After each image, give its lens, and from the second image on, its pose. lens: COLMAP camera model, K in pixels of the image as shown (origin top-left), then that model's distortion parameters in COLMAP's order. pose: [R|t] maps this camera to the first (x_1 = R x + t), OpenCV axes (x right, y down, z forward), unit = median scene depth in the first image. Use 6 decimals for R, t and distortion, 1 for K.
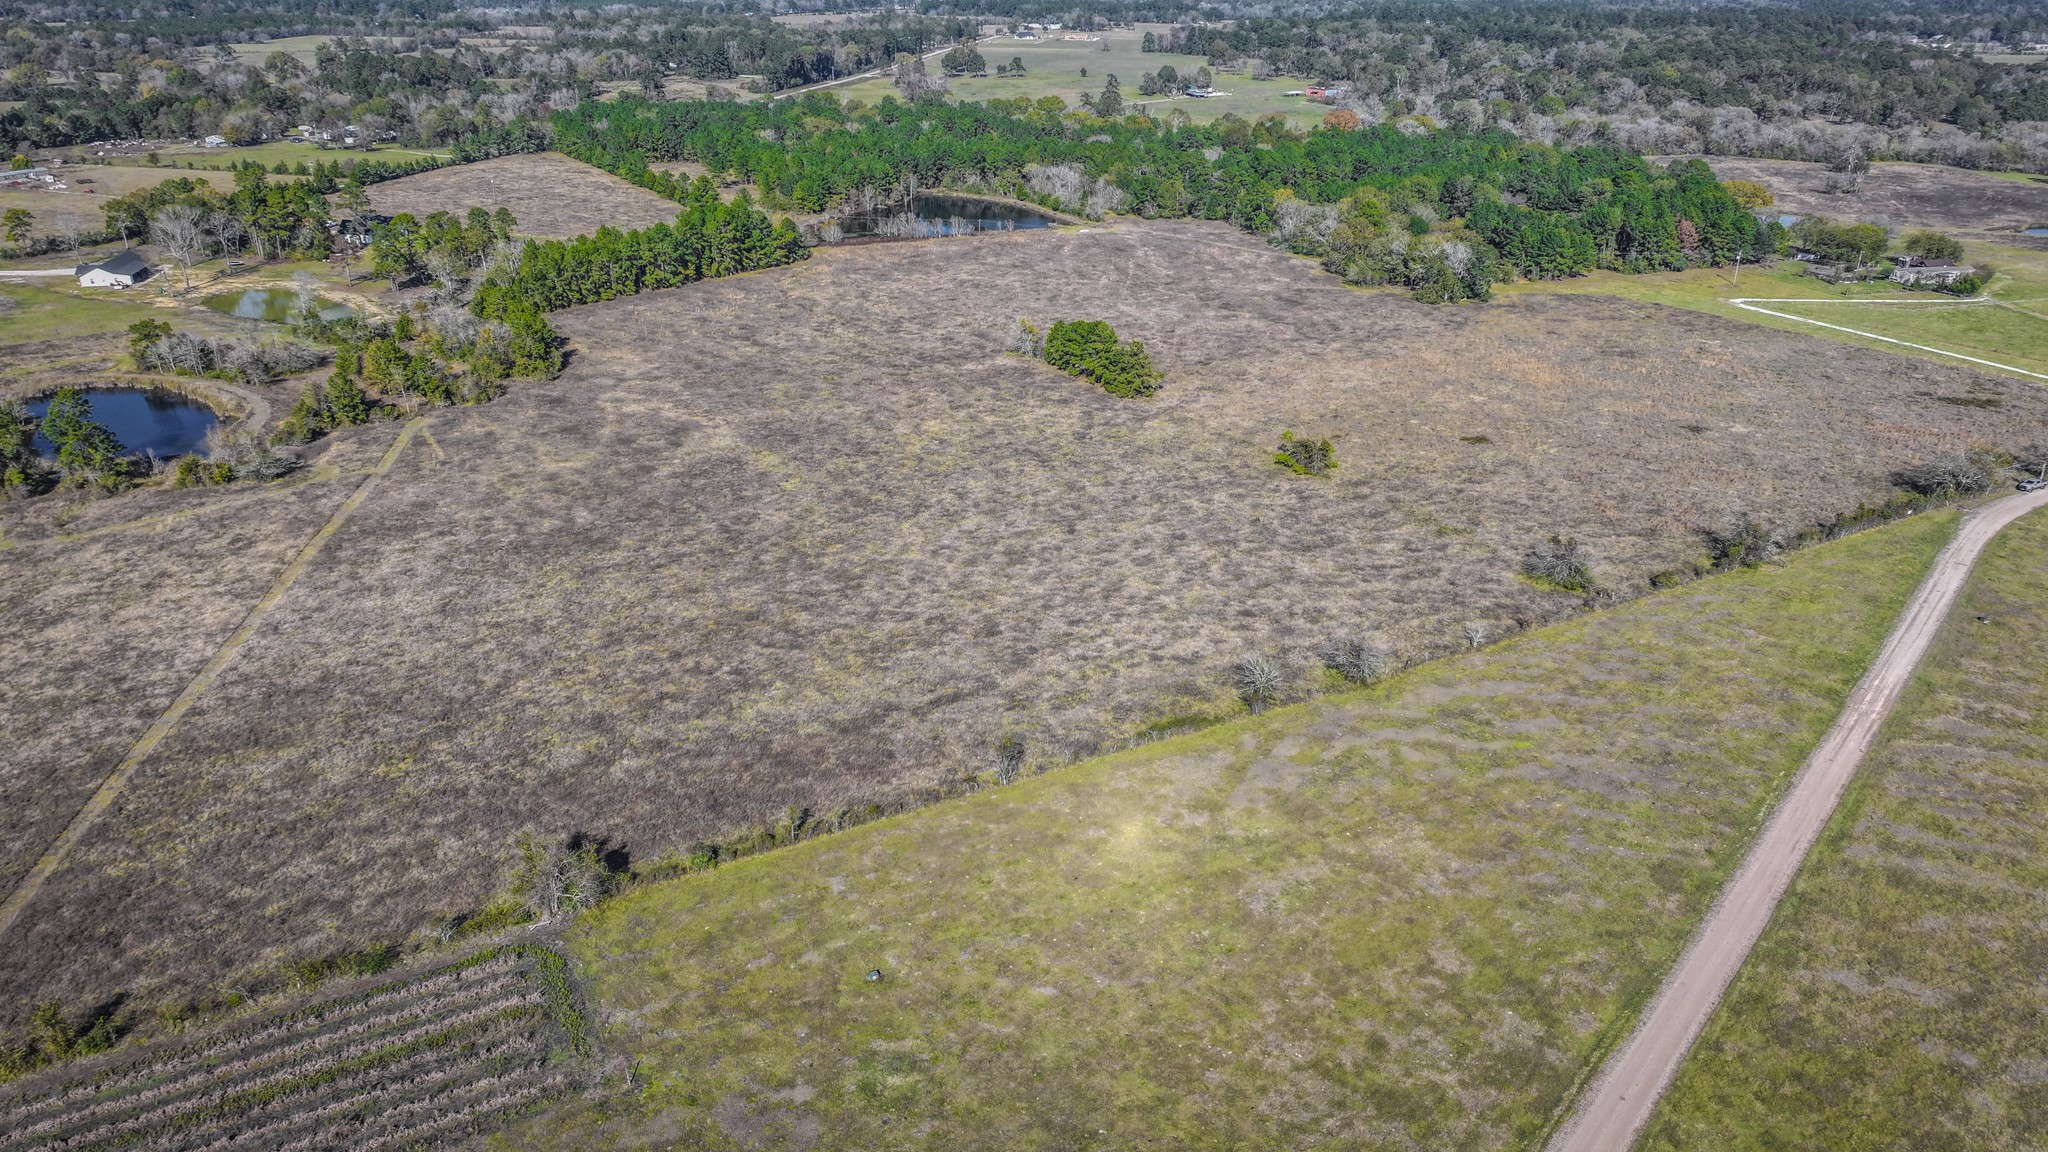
lens RADIAL K [[1408.6, 0, 1020.5], [0, 1408.6, 577.8], [0, 0, 1]] dist [0.005306, 0.007866]
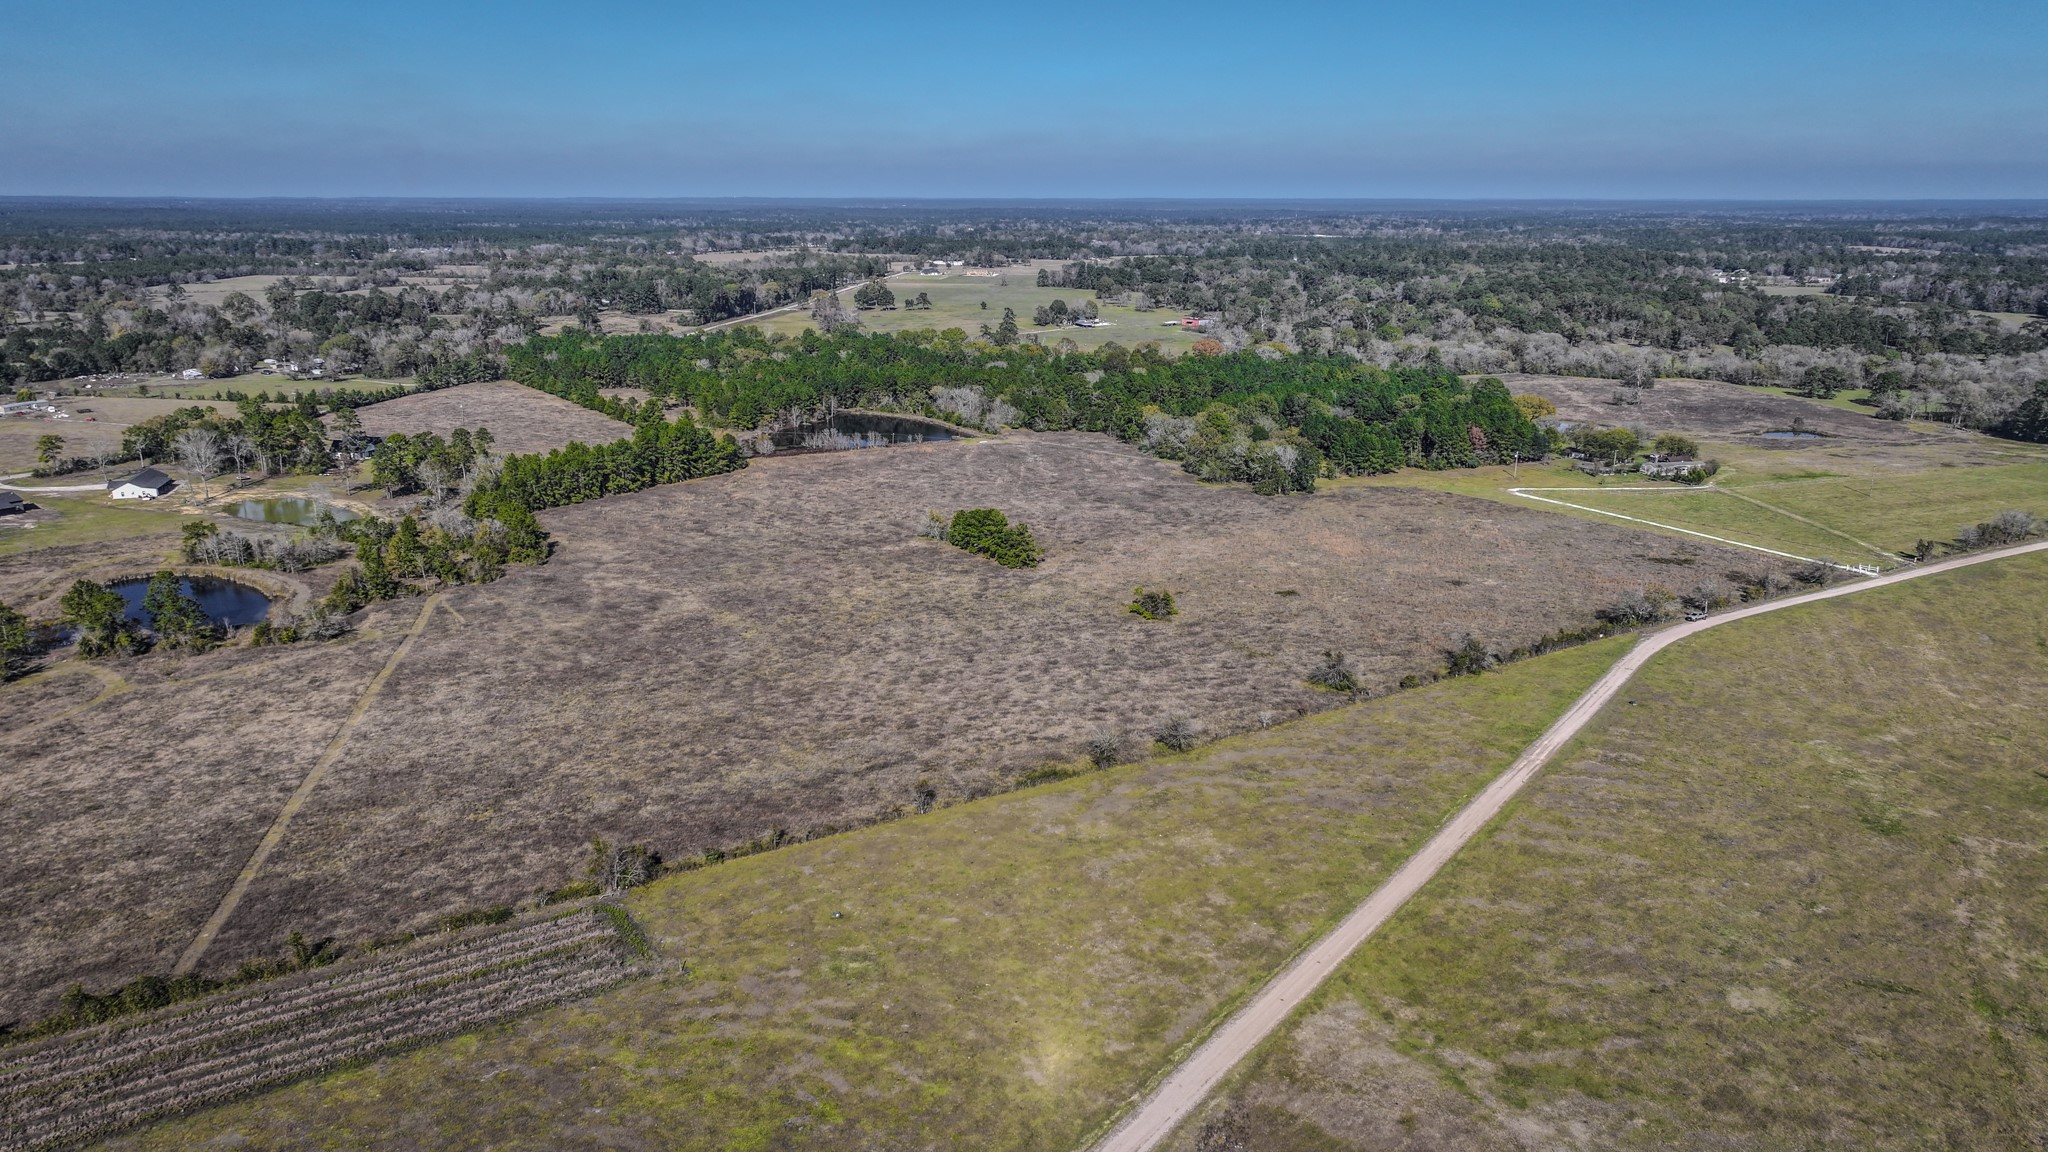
lens RADIAL K [[1435.3, 0, 1033.4], [0, 1435.3, 580.8], [0, 0, 1]] dist [0.004568, 0.002988]
pose [[0.997360, -0.018950, 0.070095, 0.002053], [0.029195, 0.988534, -0.148152, 0.076006], [-0.066483, 0.149807, 0.986477, -0.267810]]
